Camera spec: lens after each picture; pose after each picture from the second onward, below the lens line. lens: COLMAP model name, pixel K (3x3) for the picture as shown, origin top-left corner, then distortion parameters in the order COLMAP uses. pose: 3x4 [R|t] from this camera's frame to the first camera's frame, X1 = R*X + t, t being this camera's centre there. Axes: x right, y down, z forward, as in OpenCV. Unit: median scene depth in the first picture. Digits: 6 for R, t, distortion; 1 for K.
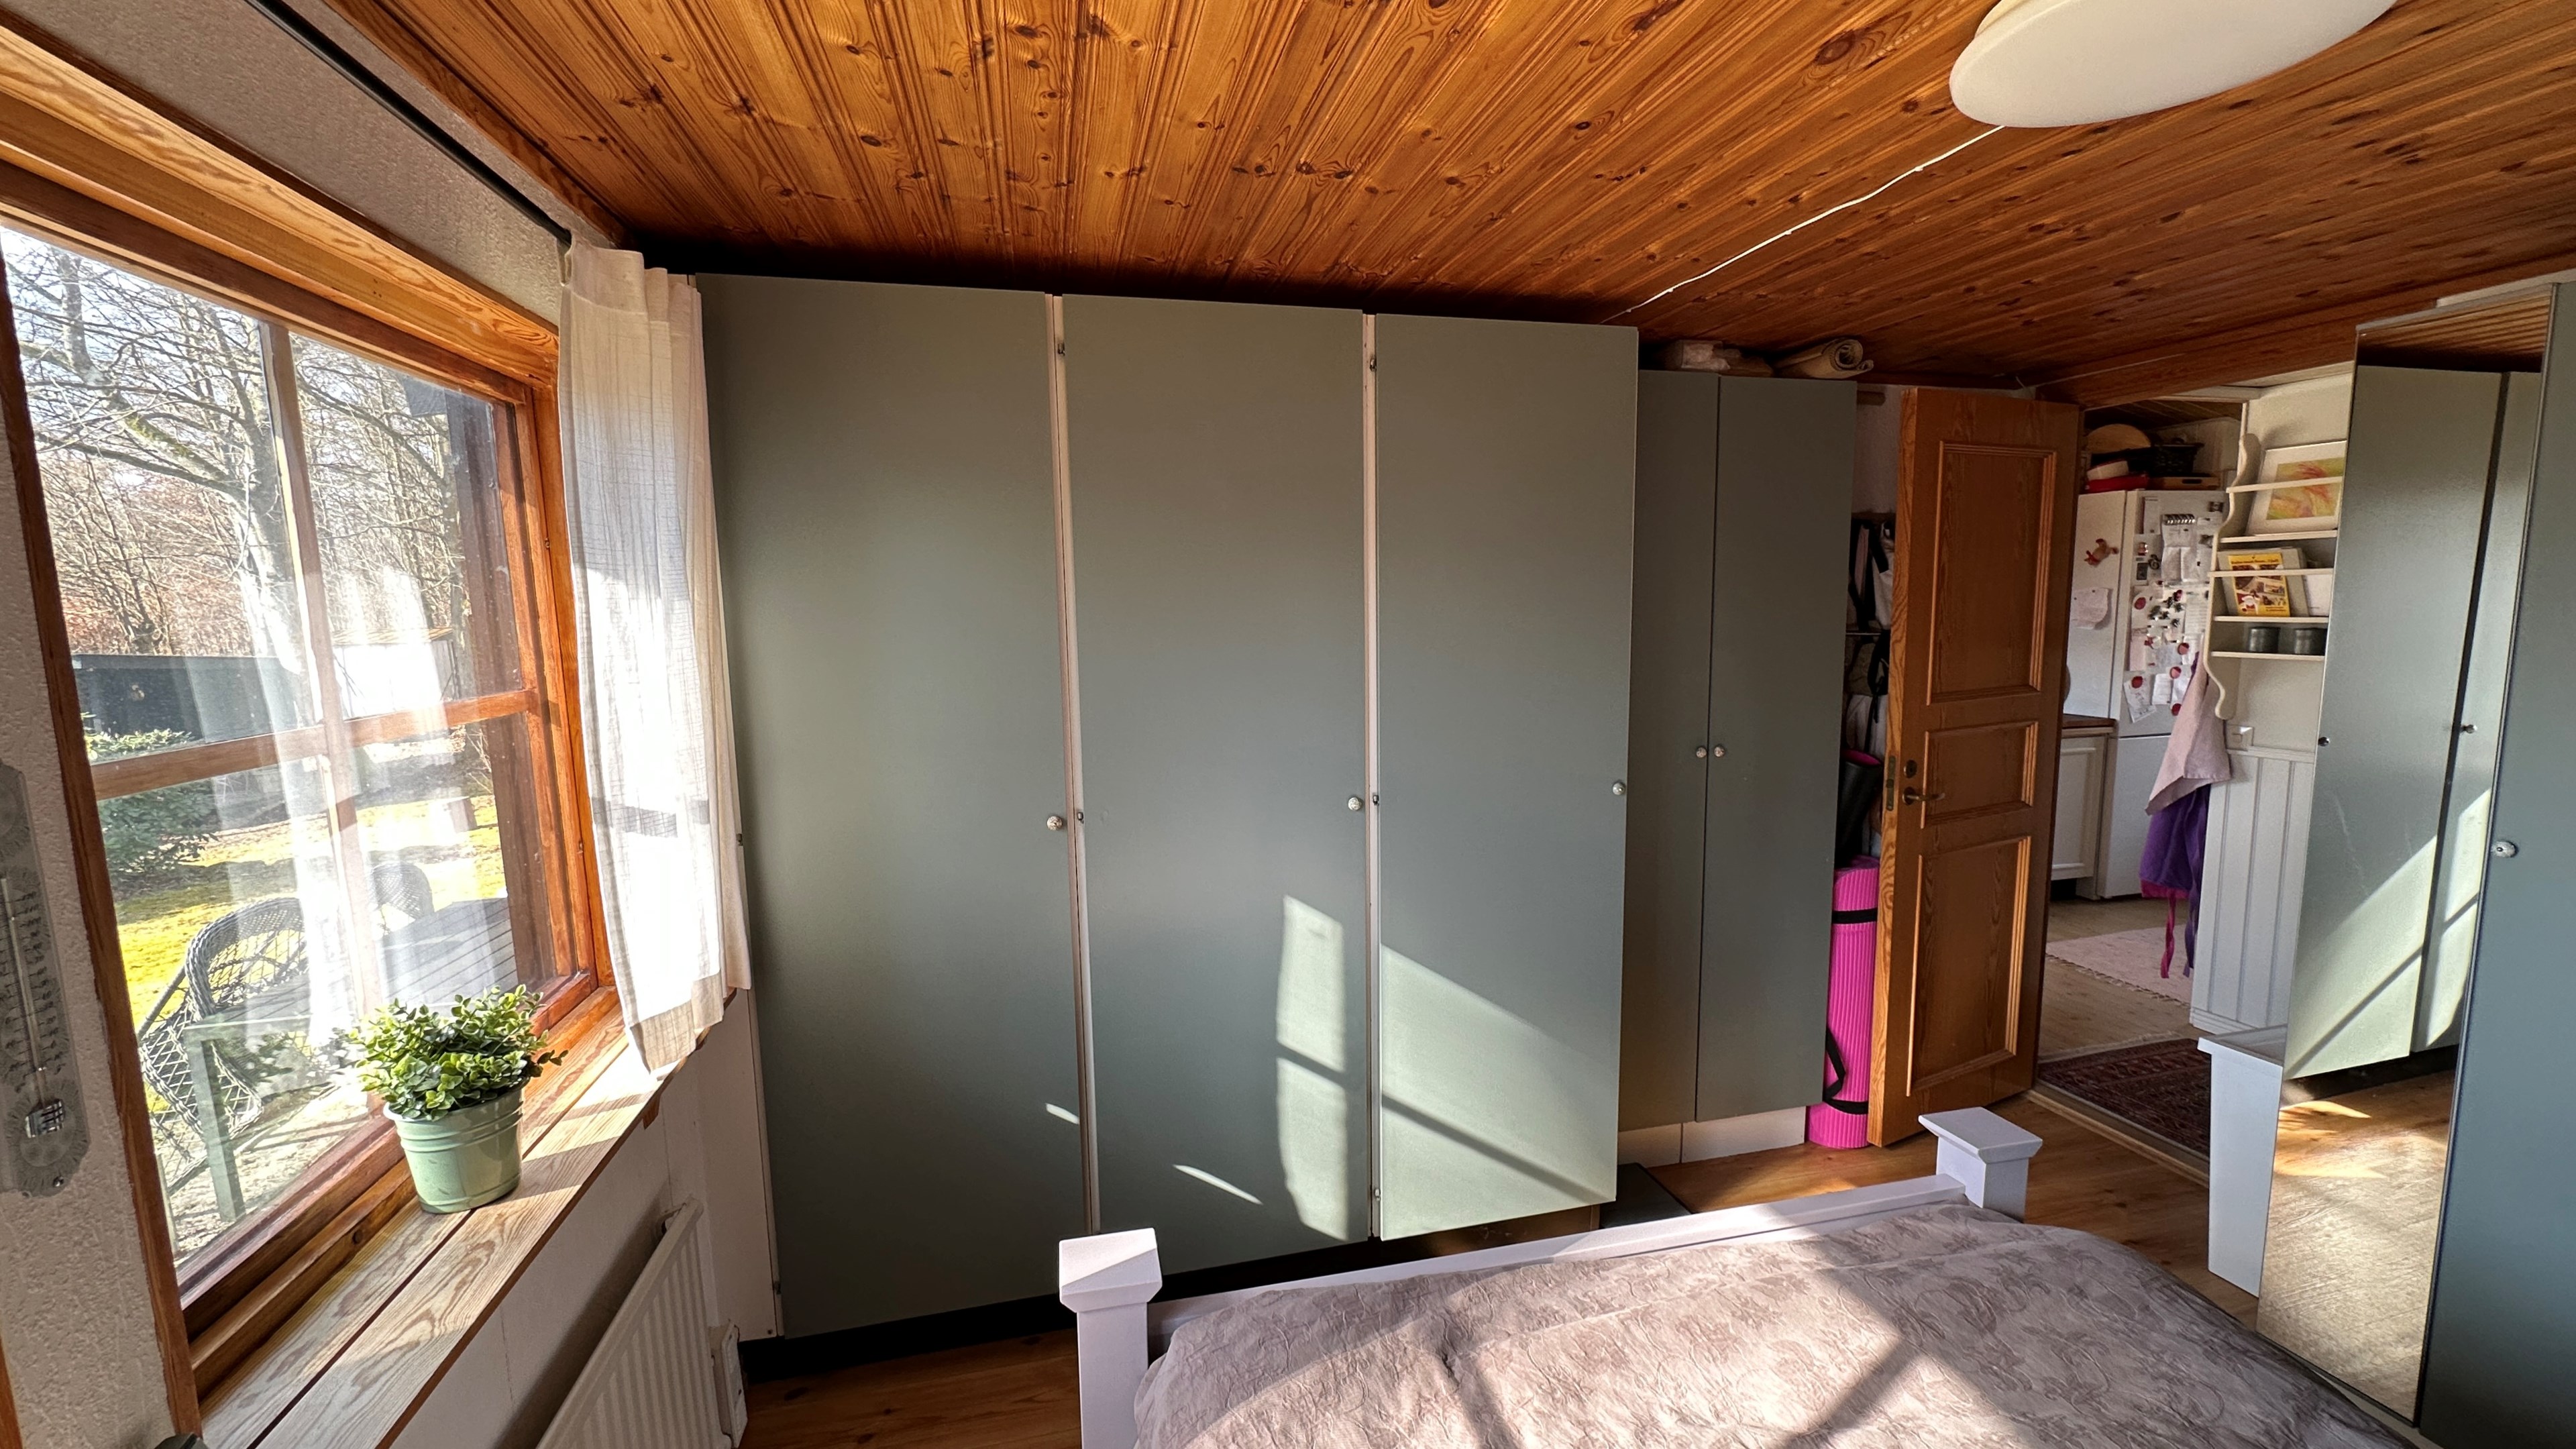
lens RADIAL K [[1027.1, 0, 1286.8], [0, 1027.1, 727.0], [0, 0, 1]] dist [-0.003982, -0.000038]
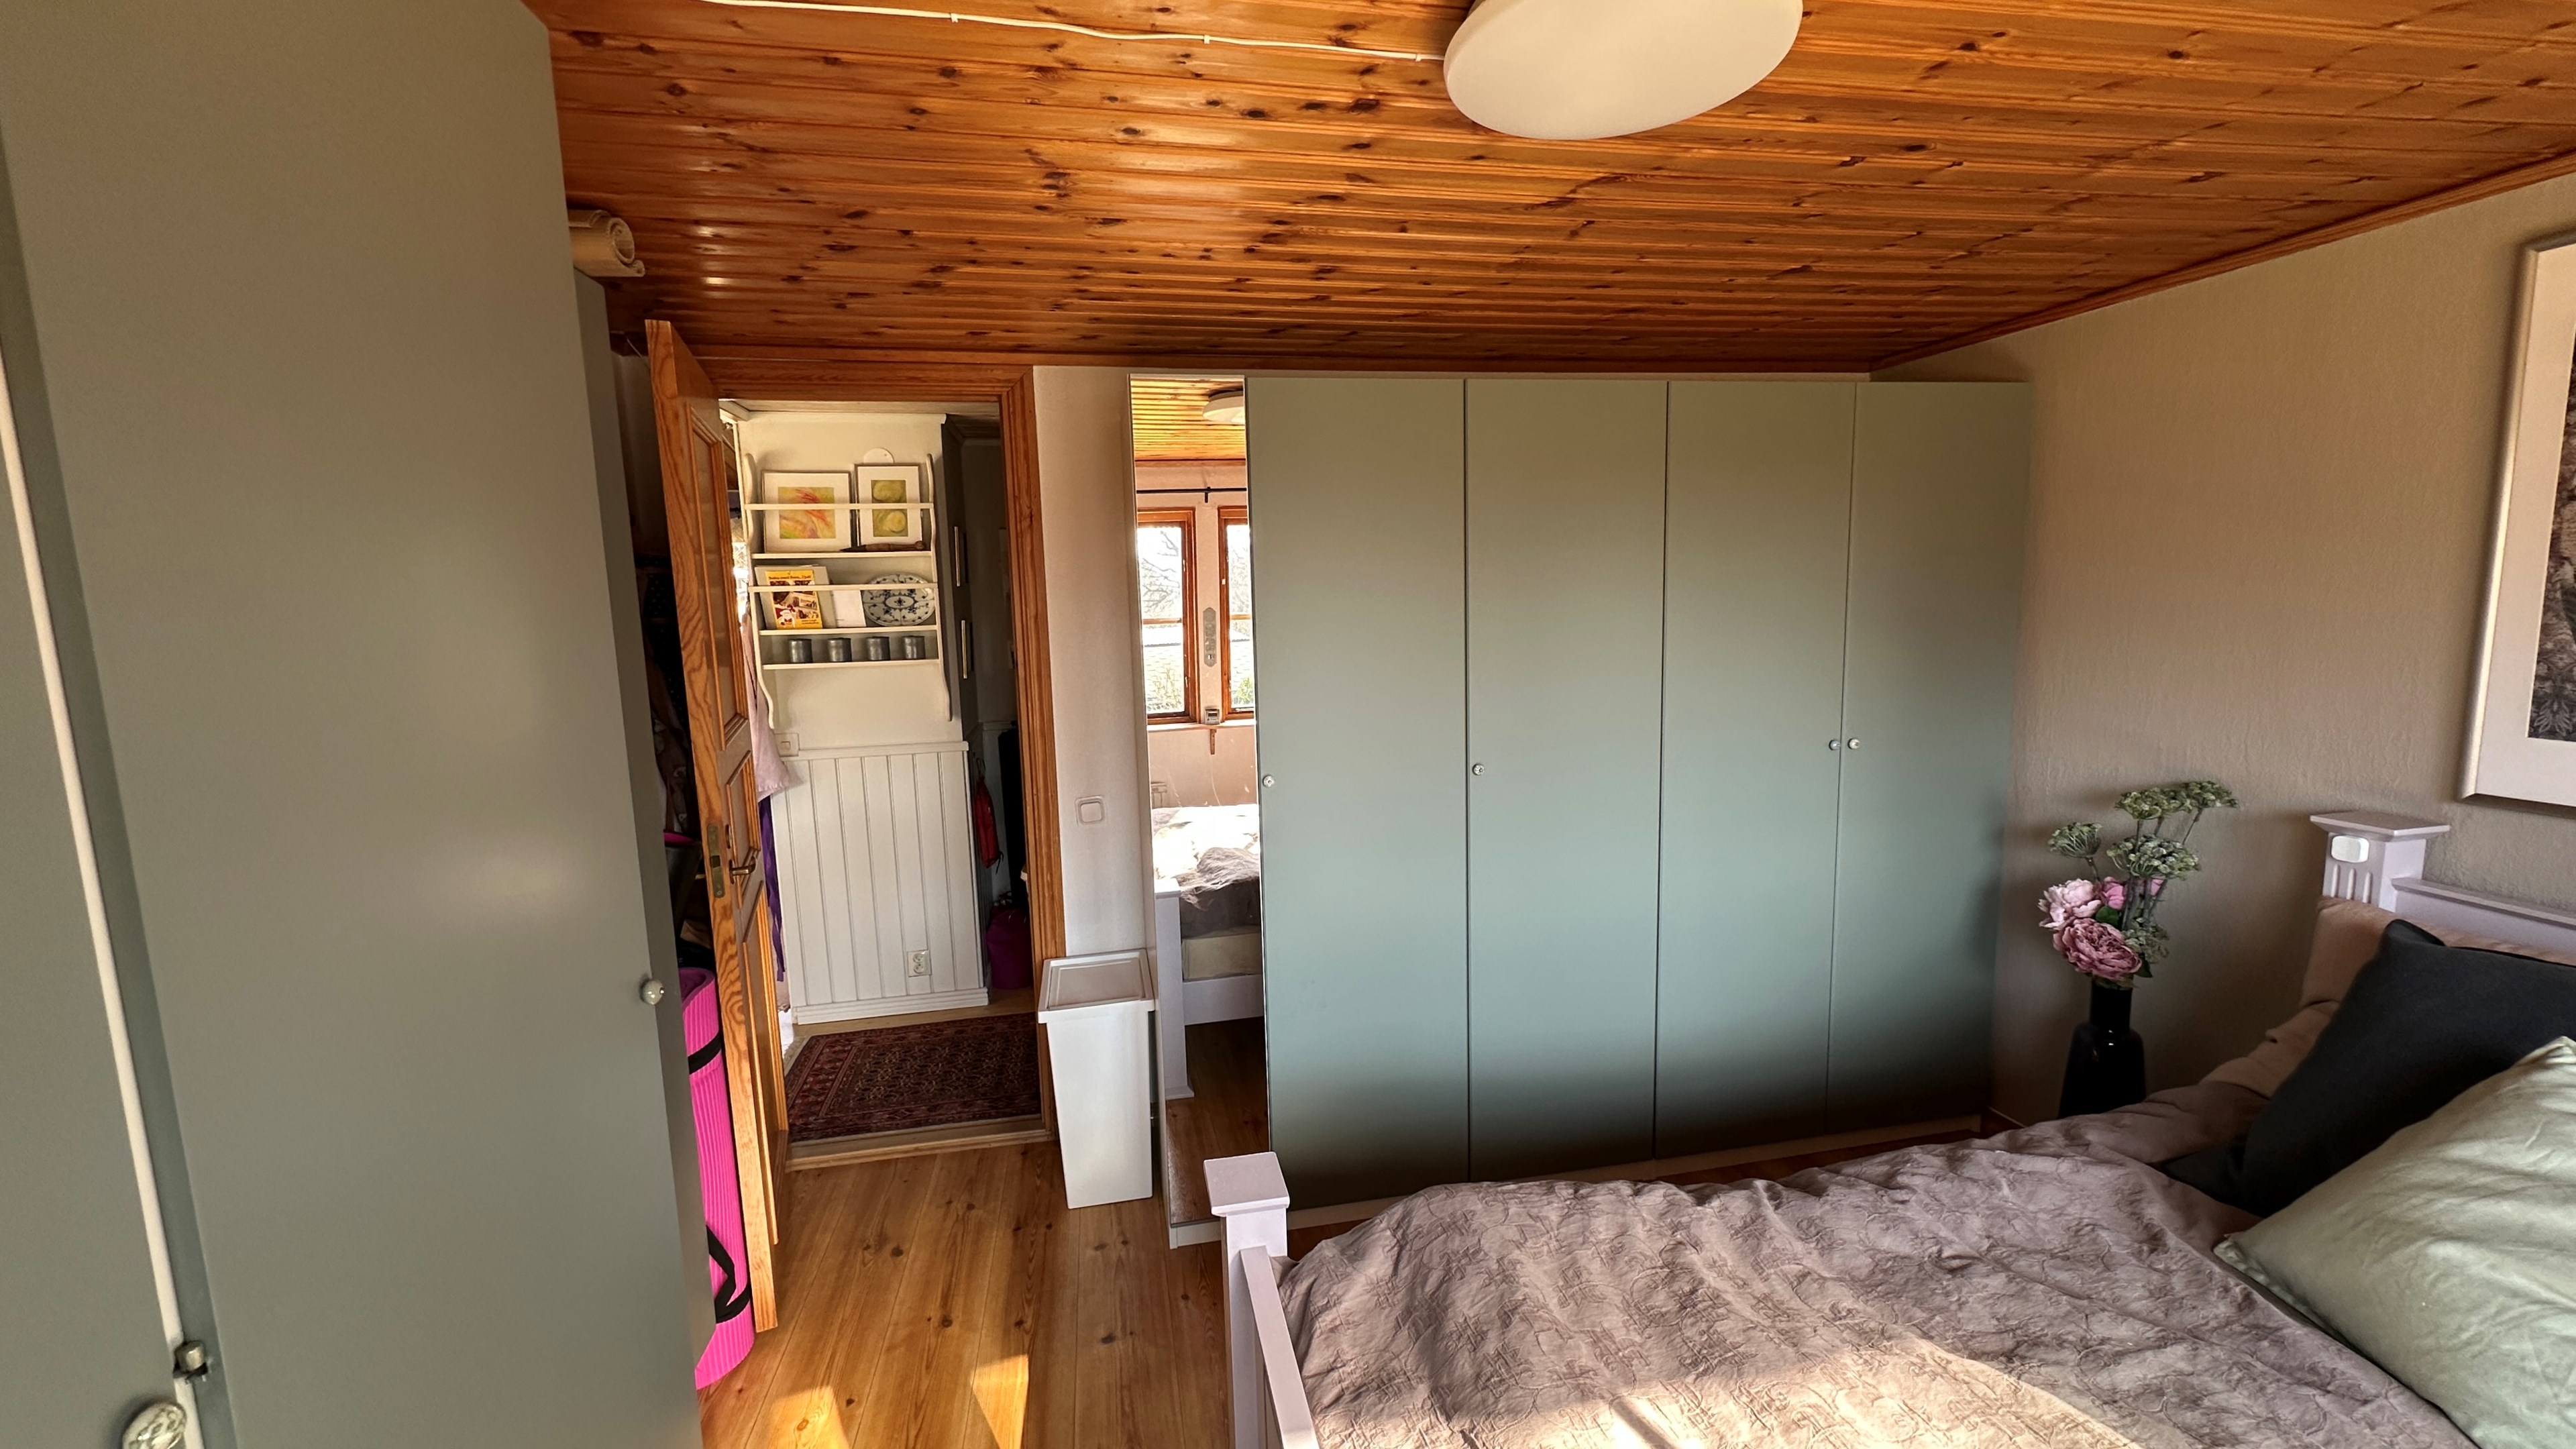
lens RADIAL K [[1027.1, 0, 1286.8], [0, 1027.1, 727.0], [0, 0, 1]] dist [-0.003982, -0.000038]
pose [[0.047226, -0.116364, 0.992083, -0.095287], [0.142382, 0.983834, 0.108619, -0.051752], [-0.988685, 0.136125, 0.063031, 0.444146]]
